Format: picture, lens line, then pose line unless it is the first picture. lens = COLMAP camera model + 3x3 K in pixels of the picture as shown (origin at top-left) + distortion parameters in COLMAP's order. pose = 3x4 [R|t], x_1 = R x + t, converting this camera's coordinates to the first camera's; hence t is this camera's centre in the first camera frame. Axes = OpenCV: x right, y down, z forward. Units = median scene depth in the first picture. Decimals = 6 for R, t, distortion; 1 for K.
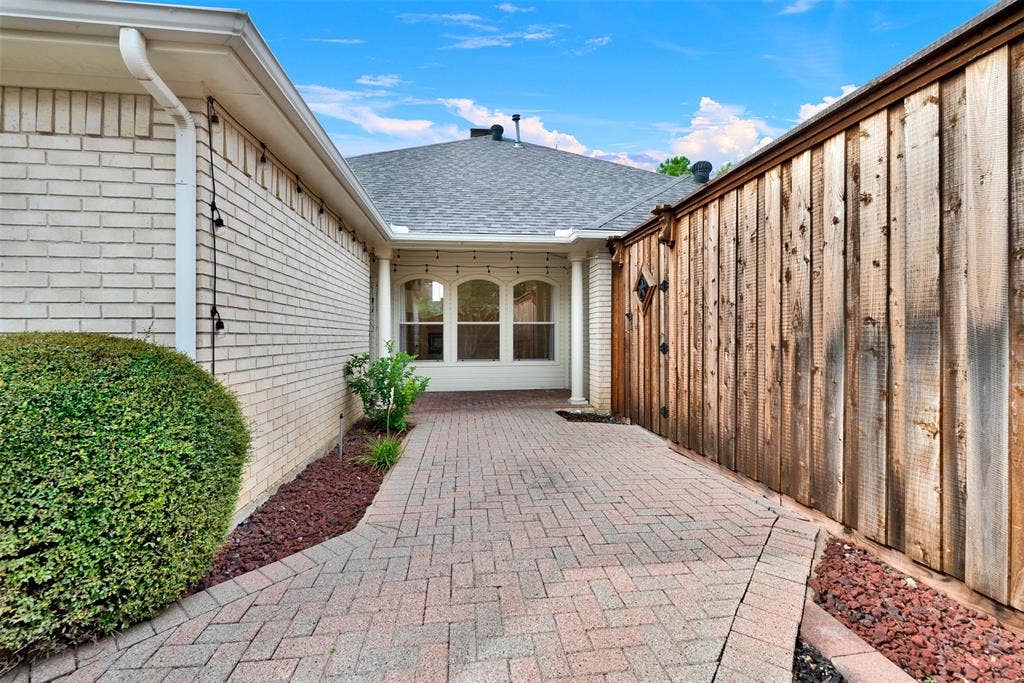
lens RADIAL K [[420.5, 0, 511.9], [0, 420.5, 338.6], [0, 0, 1]] dist [-0.003694, -0.000005]
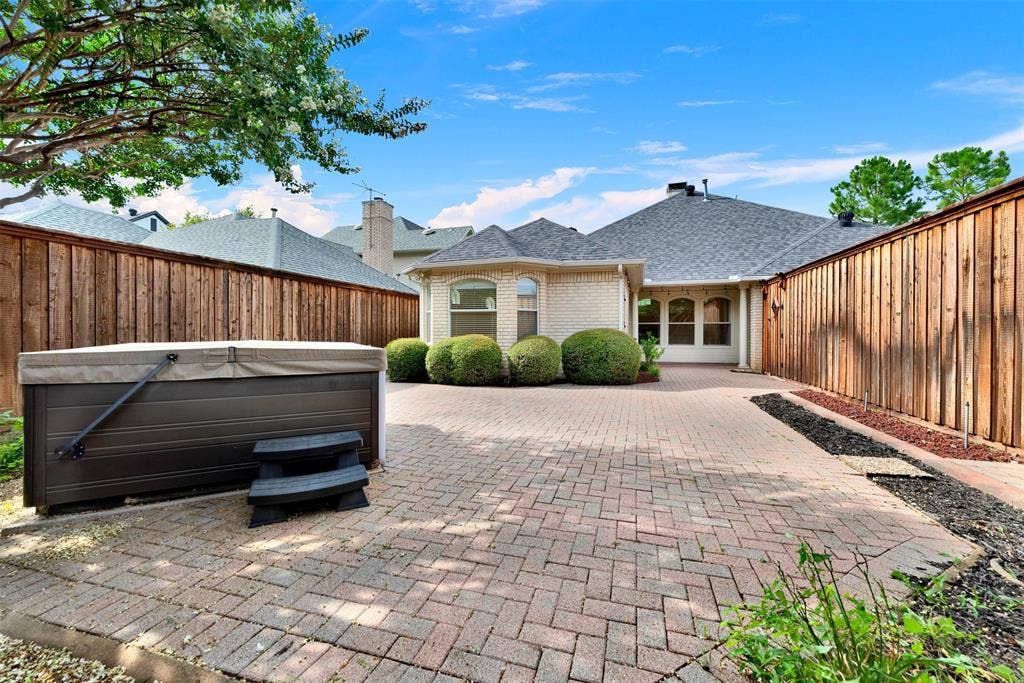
lens RADIAL K [[420.5, 0, 508.2], [0, 420.5, 339.1], [0, 0, 1]] dist [-0.003694, -0.000005]
pose [[0.915576, 0.008934, -0.402047, -0.047770], [-0.005120, 0.999931, 0.010558, 0.019257], [0.402113, -0.007608, 0.915558, -1.184797]]
